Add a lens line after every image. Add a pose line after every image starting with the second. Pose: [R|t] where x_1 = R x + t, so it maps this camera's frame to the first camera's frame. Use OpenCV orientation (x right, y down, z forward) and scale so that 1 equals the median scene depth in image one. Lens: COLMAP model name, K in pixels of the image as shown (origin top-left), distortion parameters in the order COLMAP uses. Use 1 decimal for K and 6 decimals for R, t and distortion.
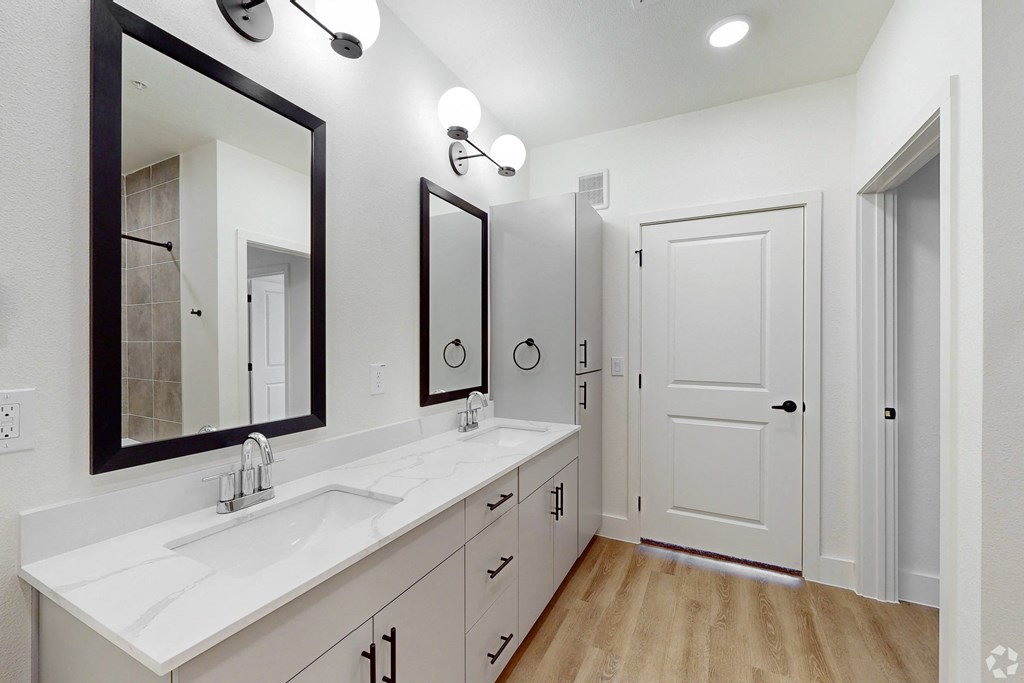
lens RADIAL K [[426.3, 0, 506.0], [0, 426.3, 346.8], [0, 0, 1]] dist [-0.001690, -0.000114]
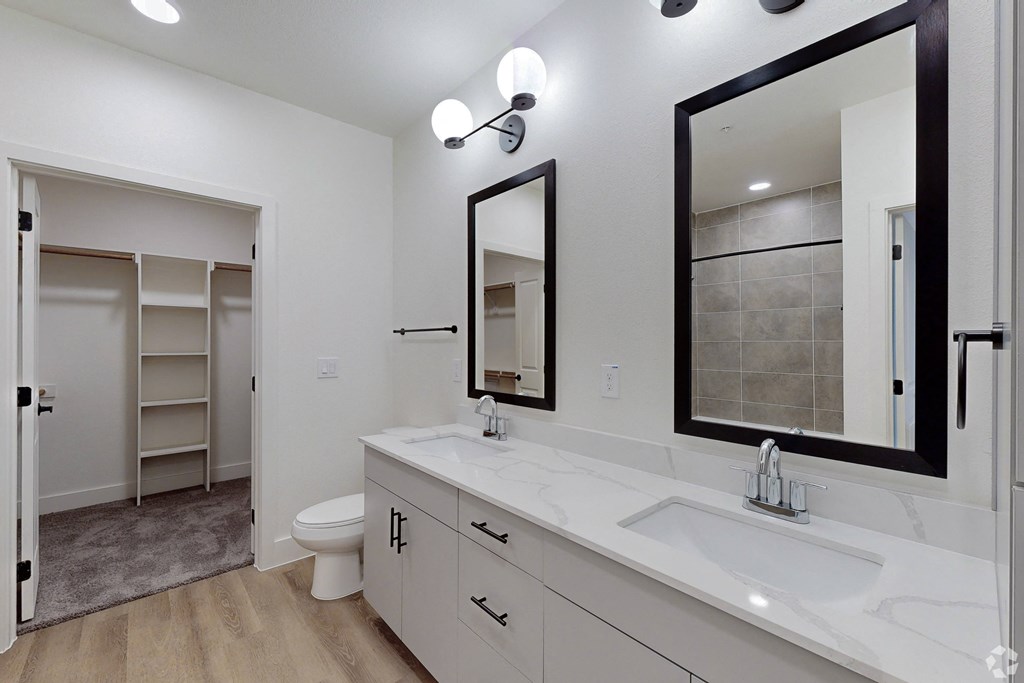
lens RADIAL K [[426.3, 0, 509.9], [0, 426.3, 339.1], [0, 0, 1]] dist [-0.001690, -0.000114]
pose [[-0.380409, -0.003349, -0.924812, 0.701319], [-0.002275, 0.999994, -0.002685, -0.014507], [0.924815, 0.001082, -0.380415, 1.266690]]
